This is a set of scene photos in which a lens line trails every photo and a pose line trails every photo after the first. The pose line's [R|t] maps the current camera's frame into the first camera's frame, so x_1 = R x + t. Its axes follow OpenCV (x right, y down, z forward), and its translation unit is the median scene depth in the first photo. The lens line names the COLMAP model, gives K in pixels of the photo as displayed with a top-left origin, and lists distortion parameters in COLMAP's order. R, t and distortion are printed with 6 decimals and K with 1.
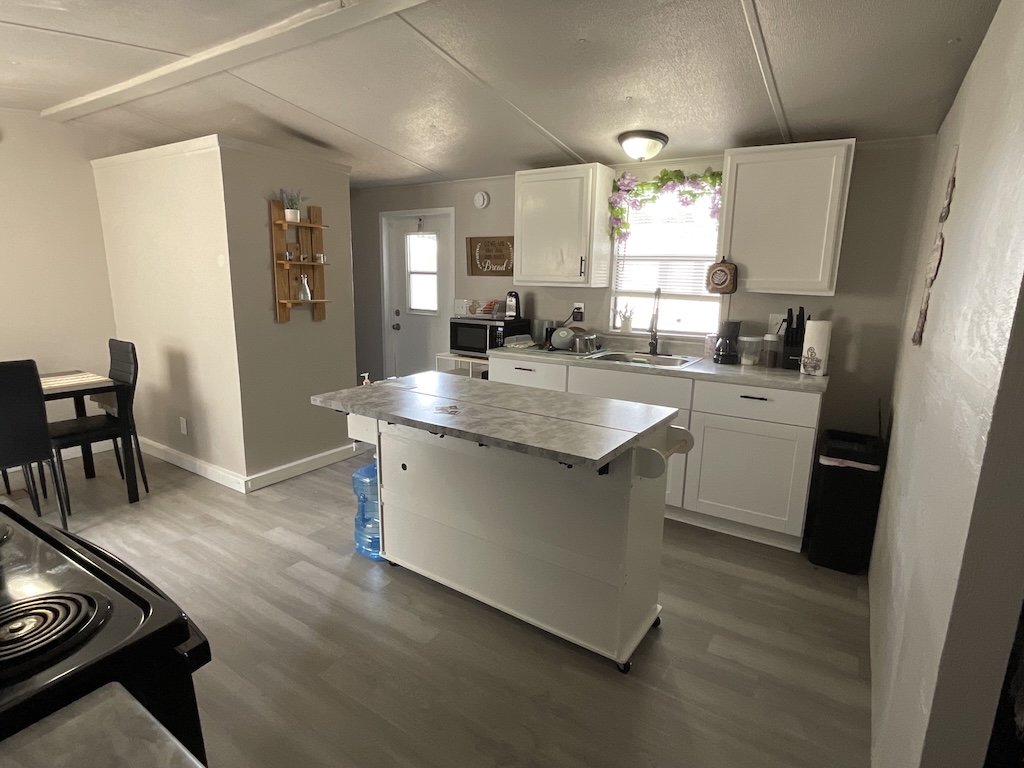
lens RADIAL K [[531.5, 0, 512.0], [0, 531.5, 384.0], [0, 0, 1]] dist [-0.003342, 0.000445]
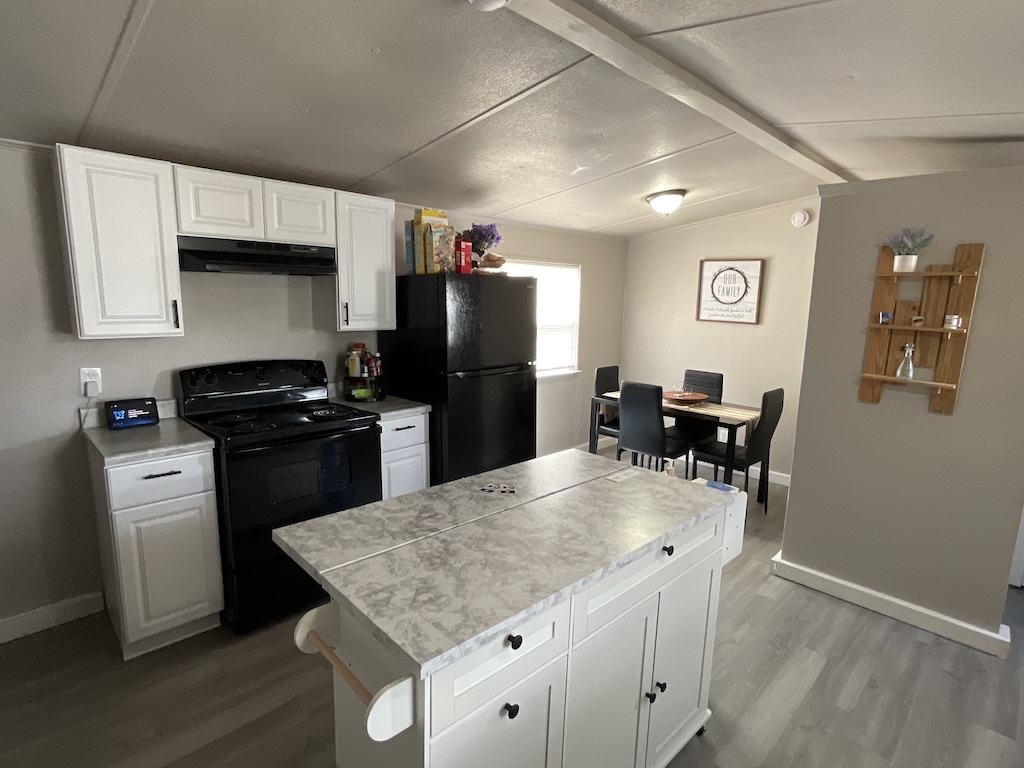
lens RADIAL K [[531.5, 0, 512.0], [0, 531.5, 384.0], [0, 0, 1]] dist [-0.003342, 0.000445]
pose [[-0.207735, 0.139564, -0.968178, 0.435156], [-0.225297, 0.956333, 0.186197, -0.178148], [0.951886, 0.256807, -0.167221, 0.668378]]
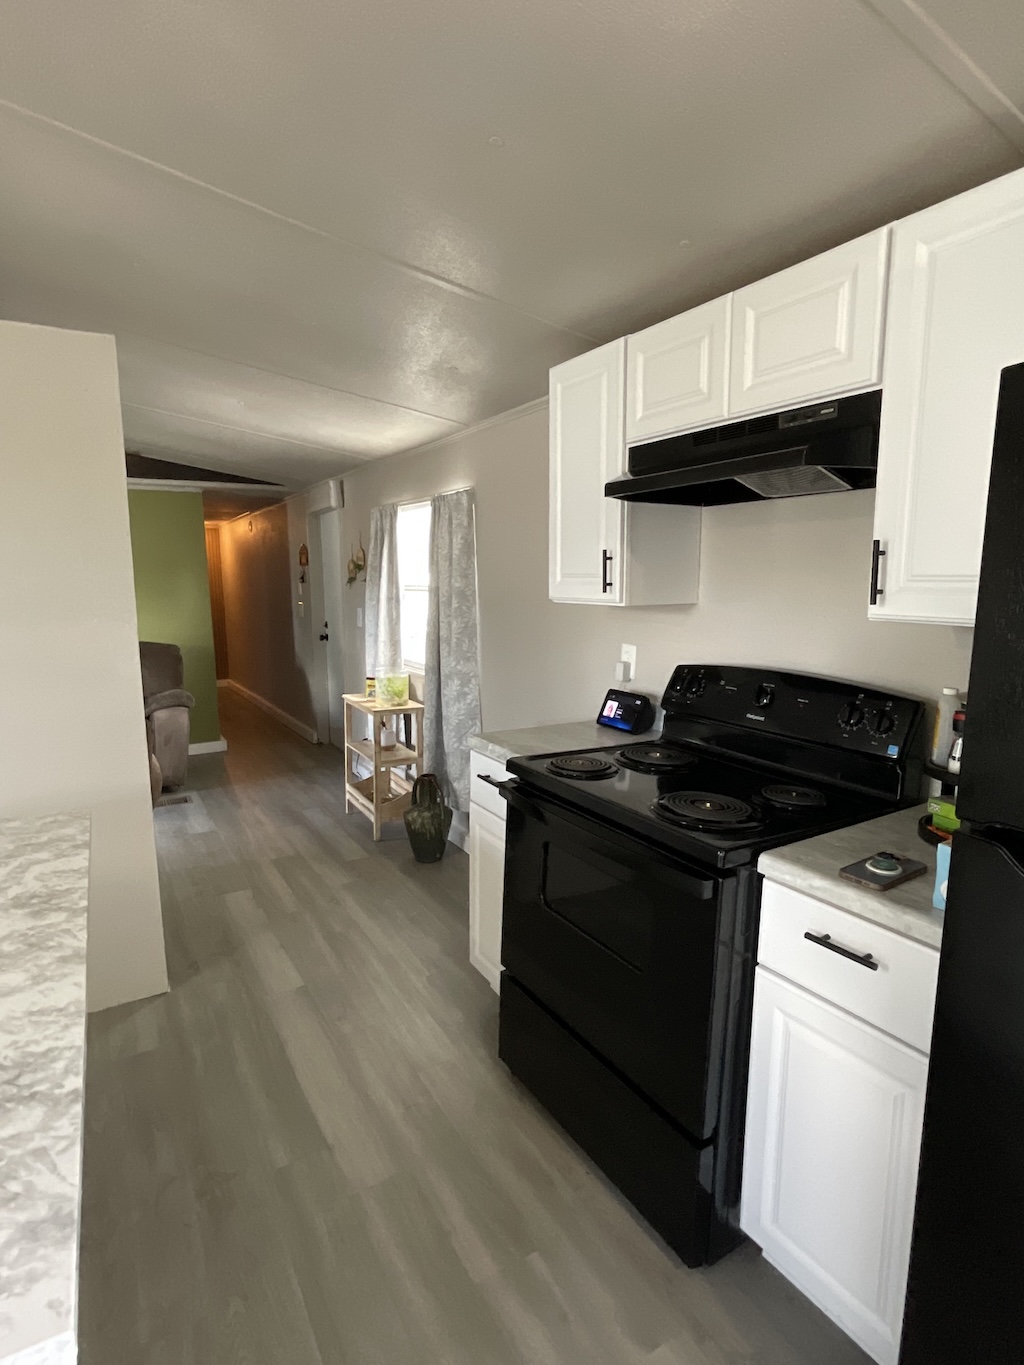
lens RADIAL K [[708.5, 0, 512.0], [0, 708.5, 682.5], [0, 0, 1]] dist [-0.003342, 0.000445]
pose [[-0.902674, -0.083805, 0.422085, -0.381079], [0.069623, 0.939489, 0.335431, -0.156909], [-0.424655, 0.332171, -0.842217, 0.692501]]
